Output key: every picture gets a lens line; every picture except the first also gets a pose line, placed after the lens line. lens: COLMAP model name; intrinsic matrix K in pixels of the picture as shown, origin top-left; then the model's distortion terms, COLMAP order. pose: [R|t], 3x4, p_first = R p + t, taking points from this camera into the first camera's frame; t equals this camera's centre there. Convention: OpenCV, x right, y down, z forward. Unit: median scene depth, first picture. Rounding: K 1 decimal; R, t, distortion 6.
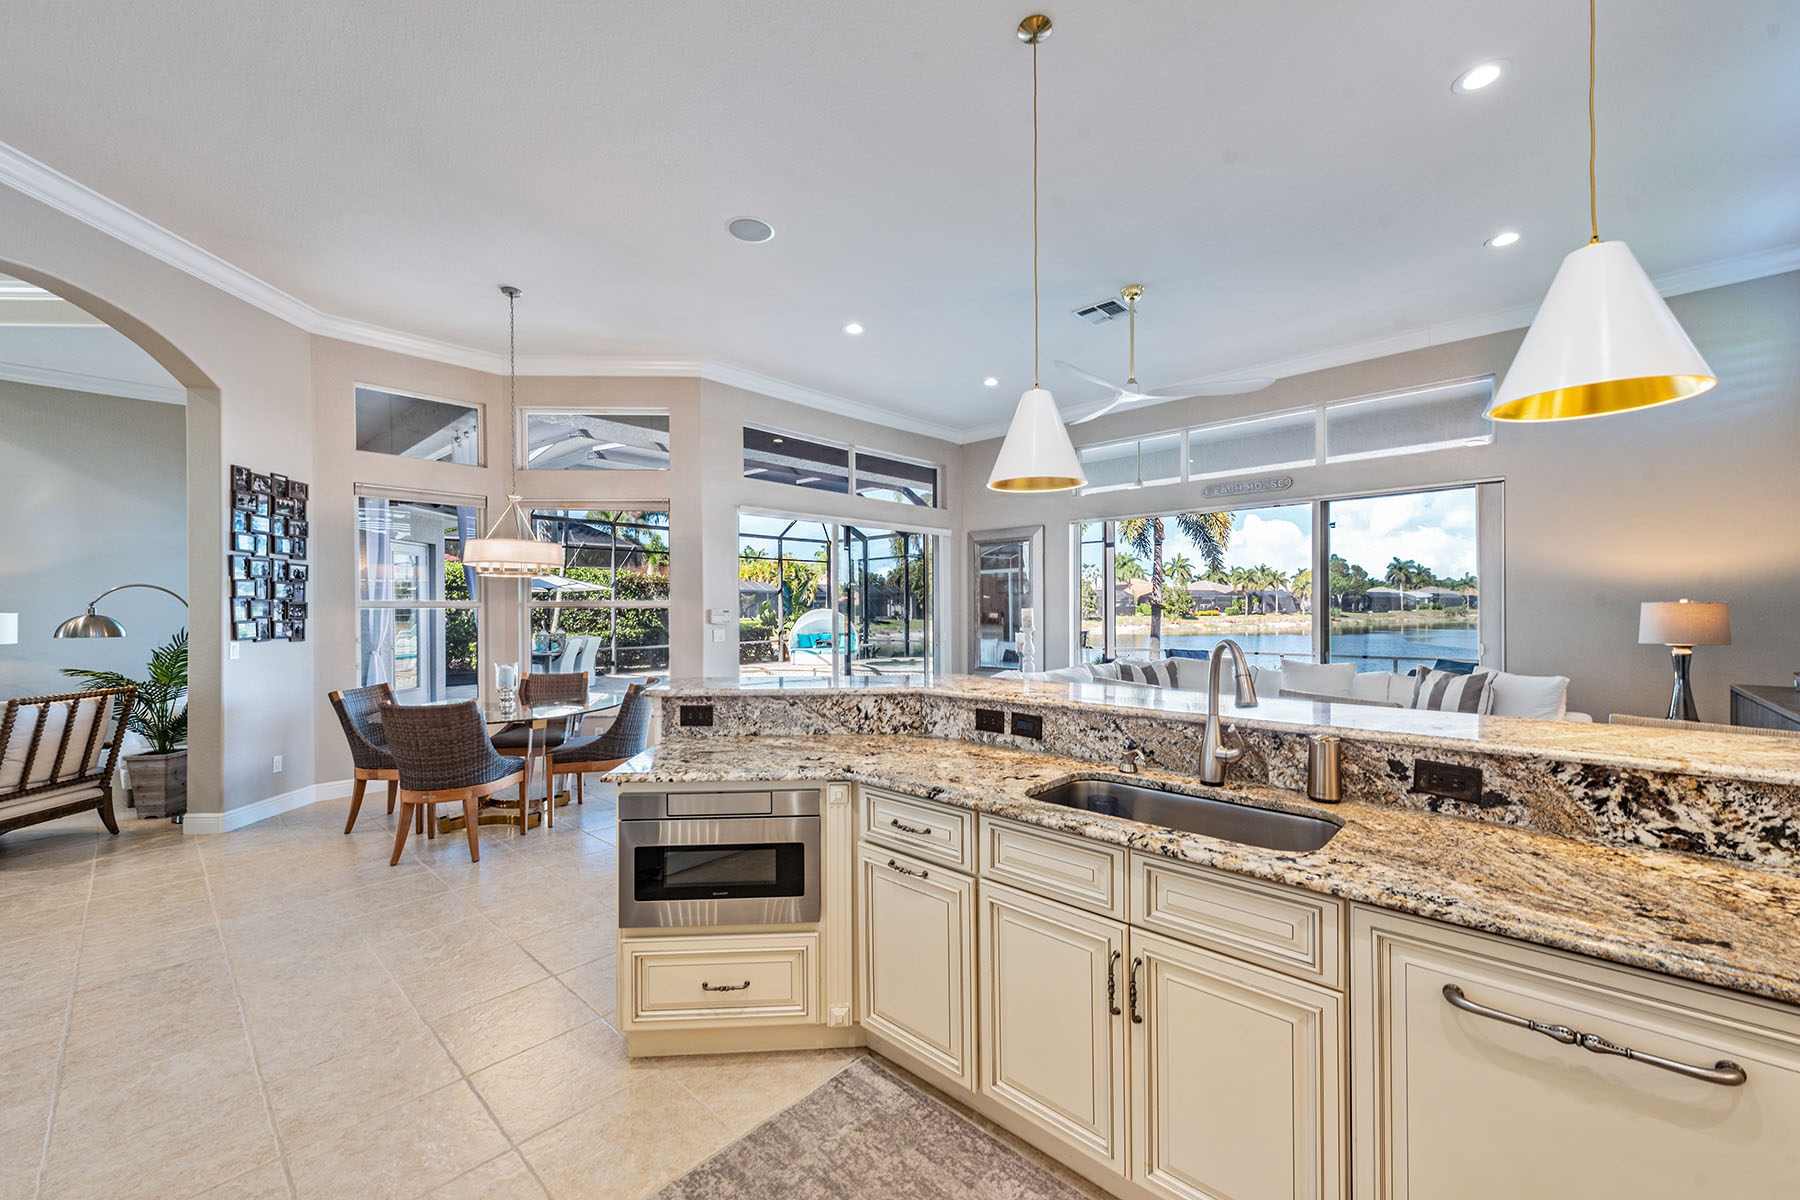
lens RADIAL K [[706.4, 0, 911.3], [0, 706.4, 611.0], [0, 0, 1]] dist [0.007862, -0.000485]
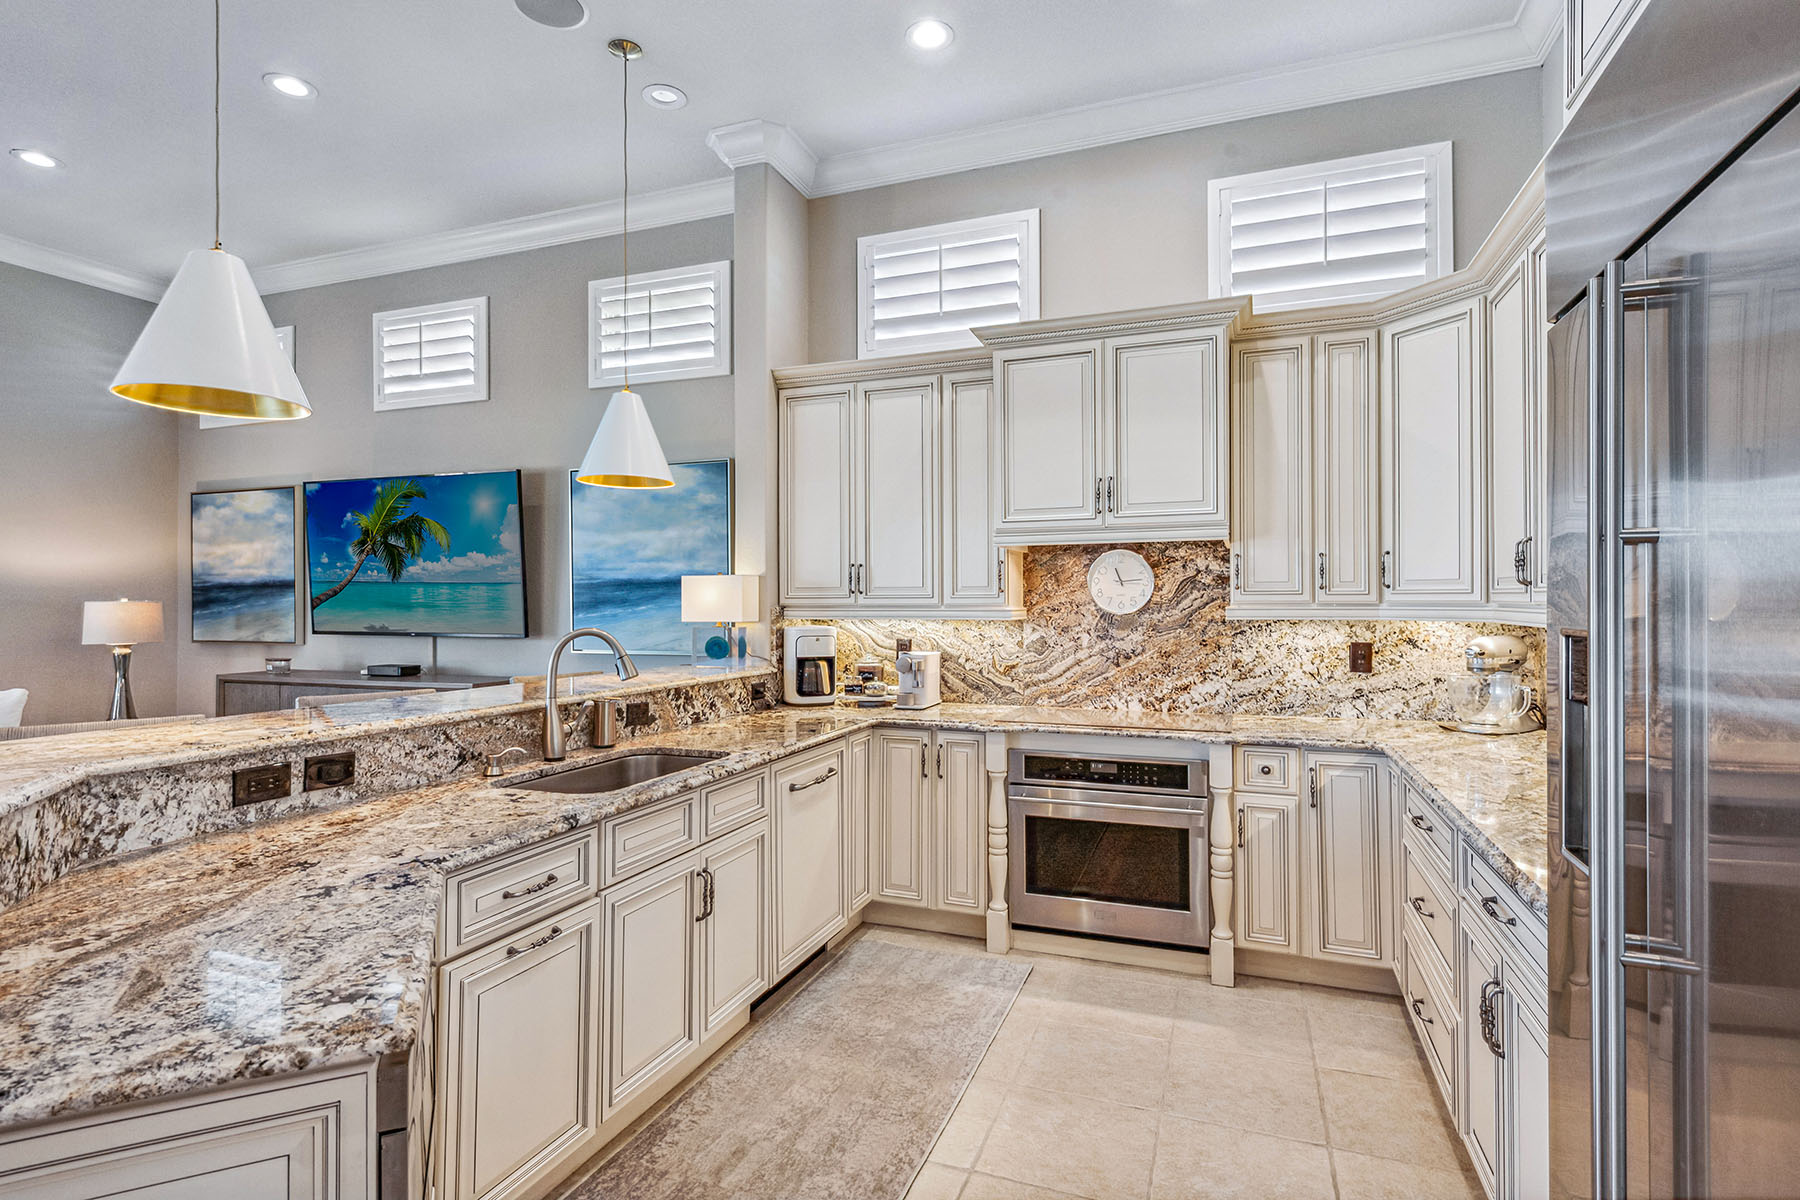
lens RADIAL K [[877.5, 0, 898.9], [0, 877.5, 596.7], [0, 0, 1]] dist [0.013107, -0.002444]
pose [[-0.376852, 0.012230, 0.926193, -0.808549], [0.004749, 0.999925, -0.011272, 0.003743], [-0.926261, 0.000150, -0.376882, 0.773073]]
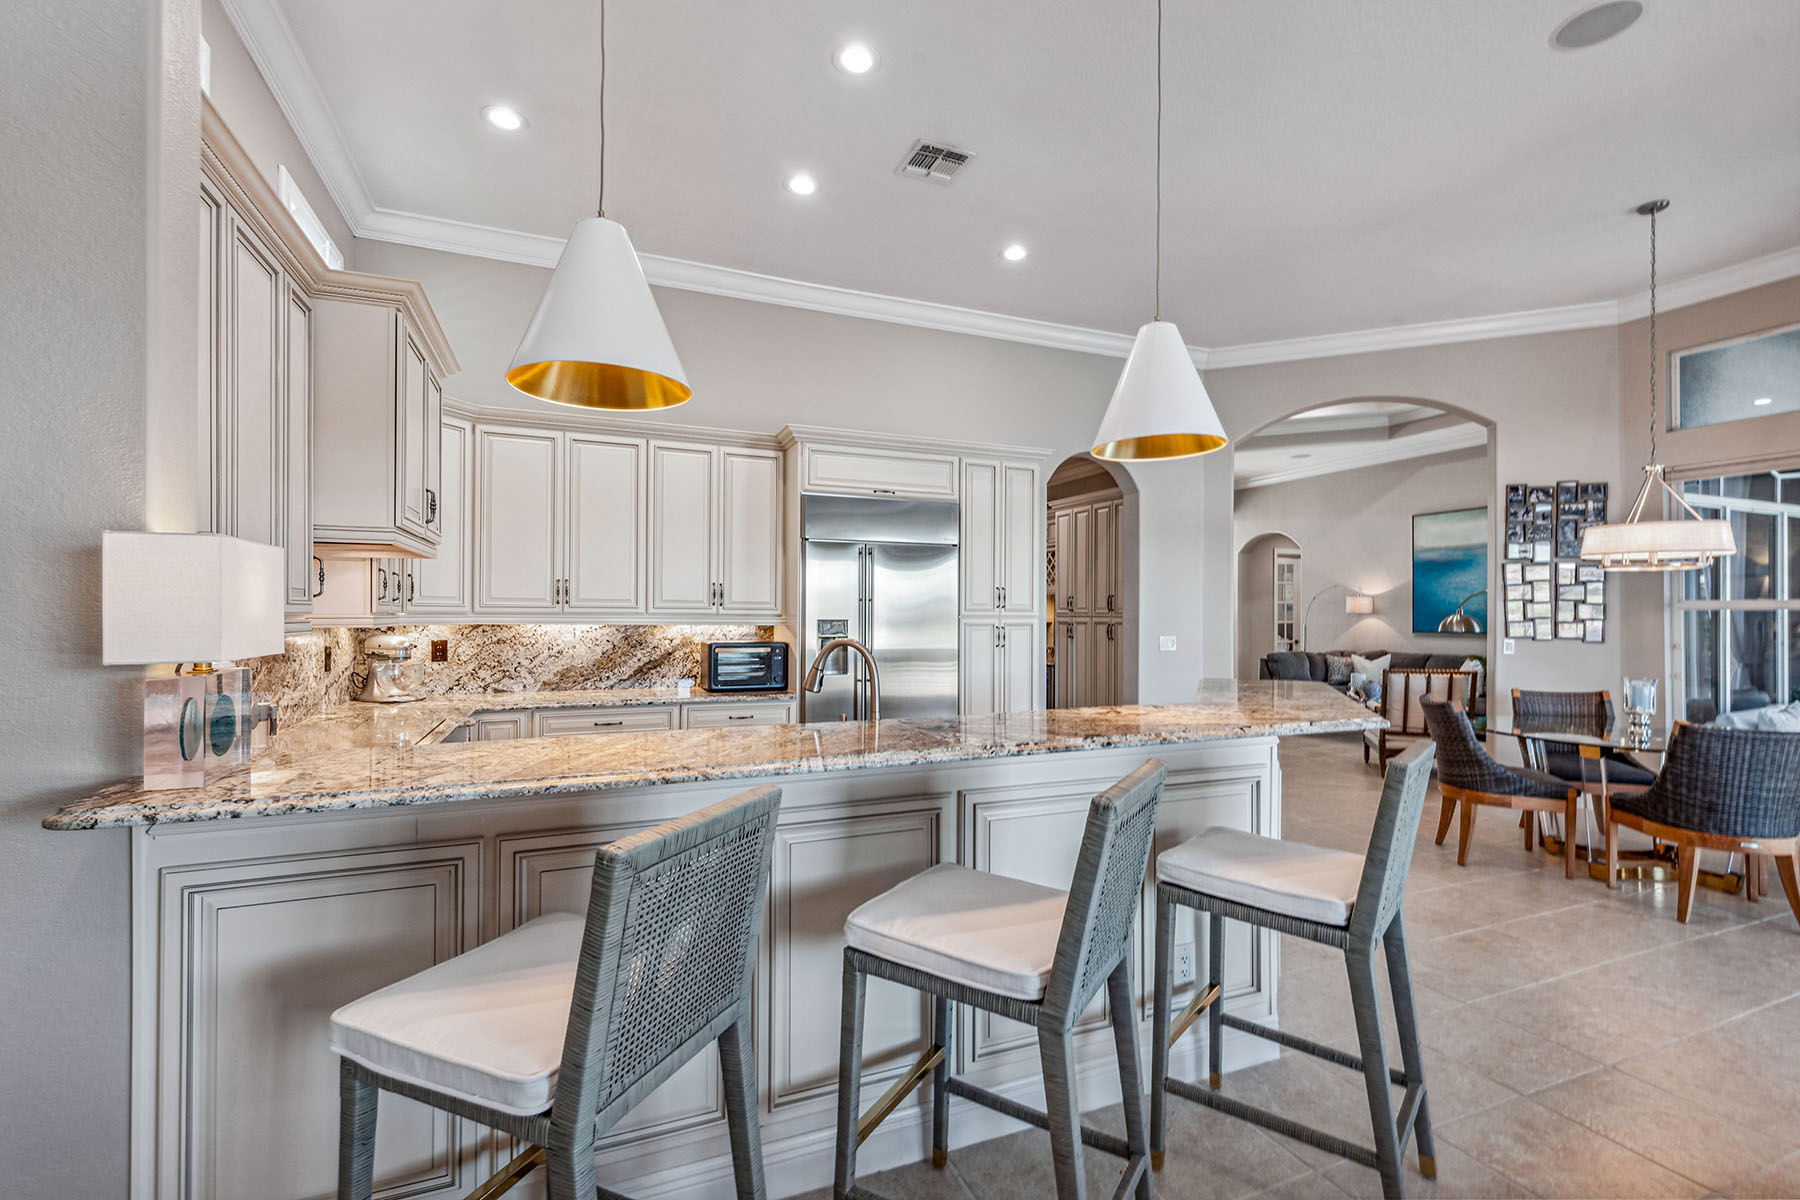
lens RADIAL K [[789.2, 0, 901.1], [0, 789.2, 613.8], [0, 0, 1]] dist [0.014073, -0.000825]
pose [[-0.411405, 0.003368, -0.911446, 0.596259], [-0.002412, 0.999986, 0.004784, -0.000671], [0.911449, 0.004167, -0.411391, 0.608210]]
